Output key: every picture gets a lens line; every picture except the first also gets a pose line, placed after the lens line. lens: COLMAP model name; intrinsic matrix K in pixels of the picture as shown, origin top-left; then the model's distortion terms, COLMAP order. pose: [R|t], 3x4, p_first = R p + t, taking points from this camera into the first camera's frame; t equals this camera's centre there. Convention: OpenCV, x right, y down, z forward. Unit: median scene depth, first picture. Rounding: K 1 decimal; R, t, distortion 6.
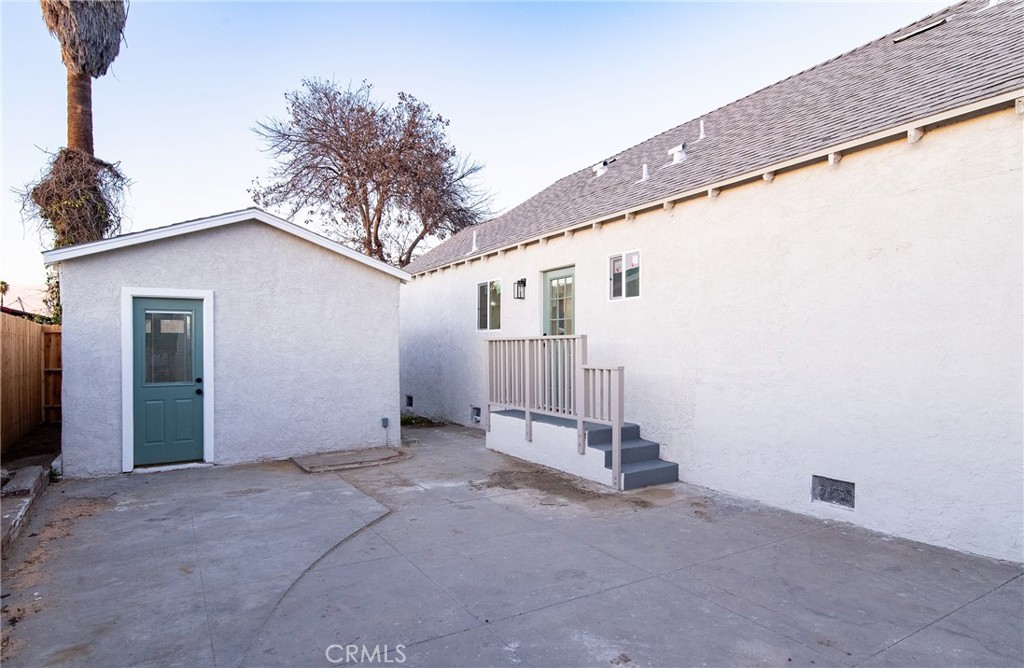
lens RADIAL K [[576.8, 0, 515.2], [0, 576.8, 345.3], [0, 0, 1]] dist [0.014066, -0.001061]
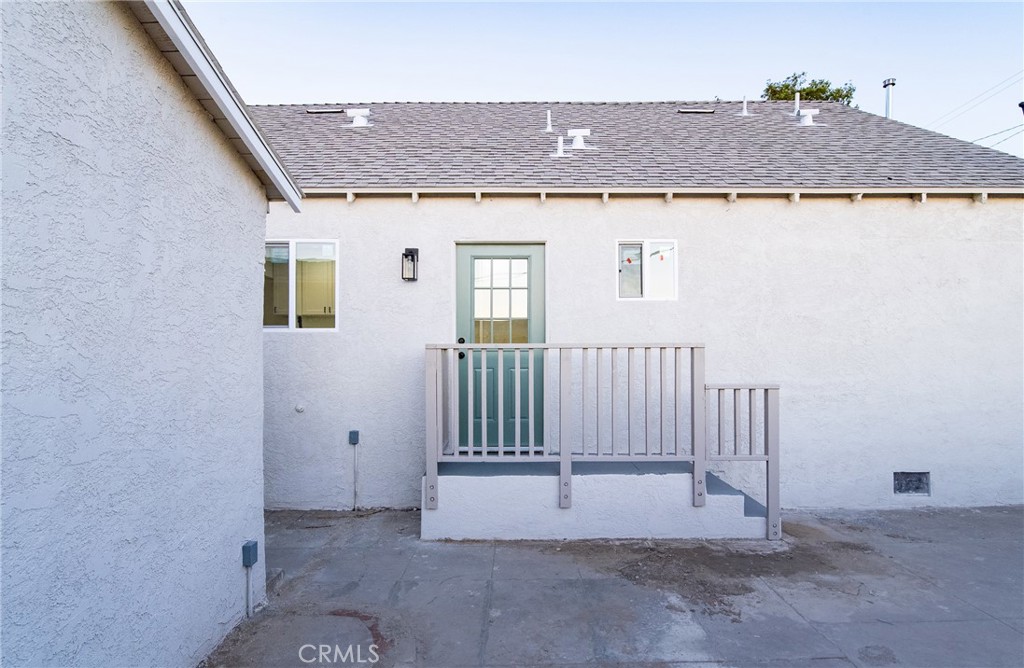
lens RADIAL K [[521.9, 0, 518.3], [0, 521.9, 350.5], [0, 0, 1]] dist [0.011971, -0.014163]
pose [[0.511988, 0.006592, 0.858967, -0.578911], [-0.001313, 0.999975, -0.006892, -0.003704], [-0.858992, 0.002401, 0.511984, 0.871229]]
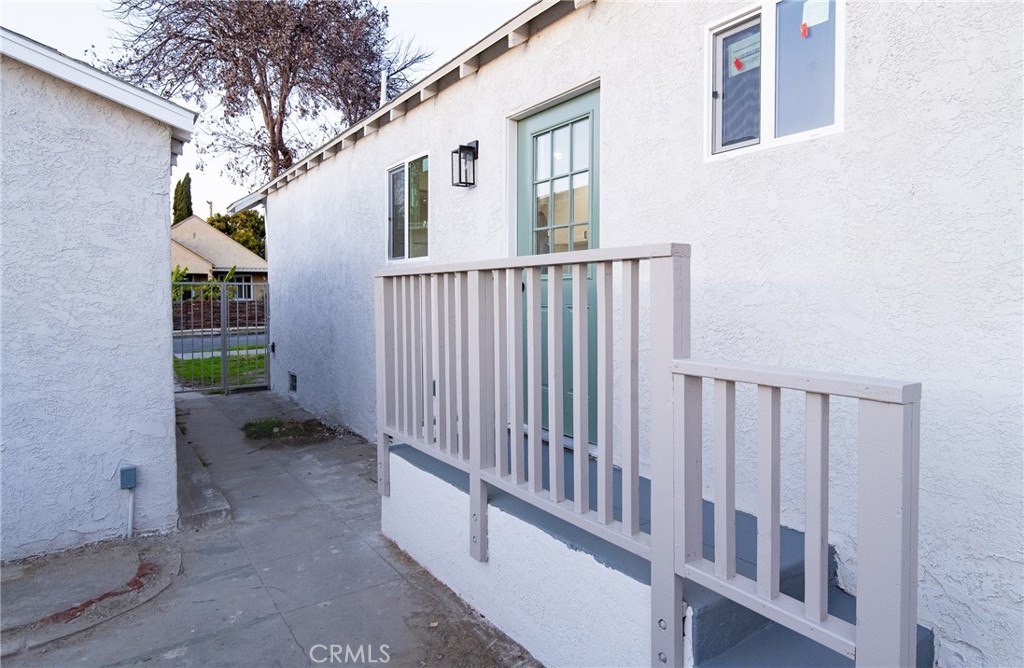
lens RADIAL K [[598.0, 0, 525.1], [0, 598.0, 305.3], [0, 0, 1]] dist [-0.001379, -0.000524]
pose [[0.997282, -0.002052, 0.073657, 0.028950], [0.000429, 0.999757, 0.022043, 0.003684], [-0.073684, -0.021952, 0.997040, 0.742327]]
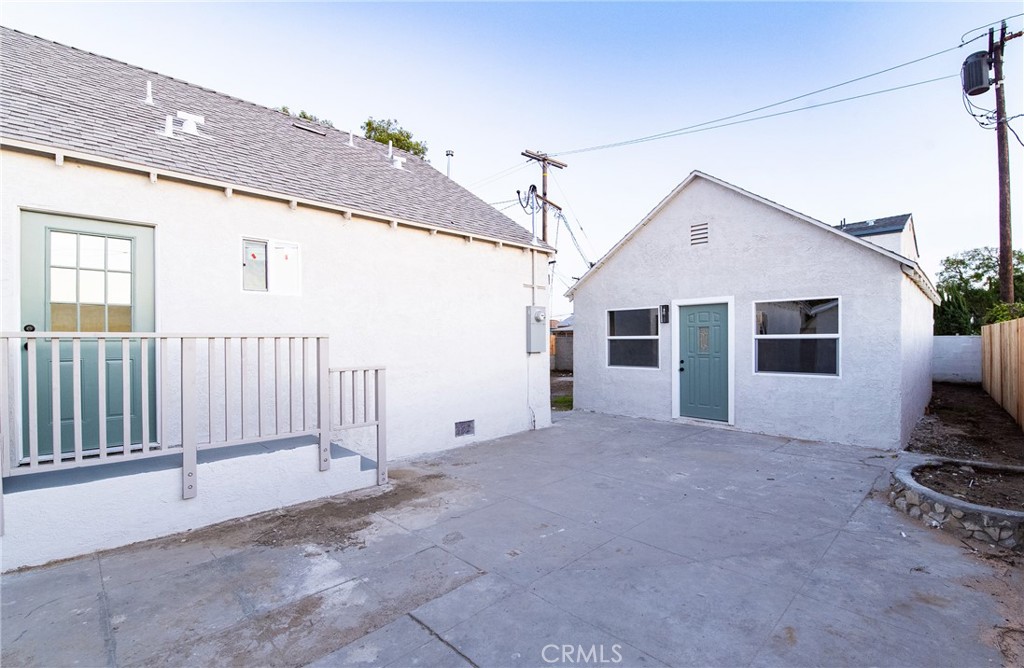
lens RADIAL K [[458.3, 0, 523.8], [0, 458.3, 343.6], [0, 0, 1]] dist [-0.013687, -0.000332]
pose [[-0.245948, 0.001183, 0.969282, -0.637442], [0.004934, 0.999988, 0.000031, -0.002035], [-0.969270, 0.004790, -0.245951, 0.891328]]
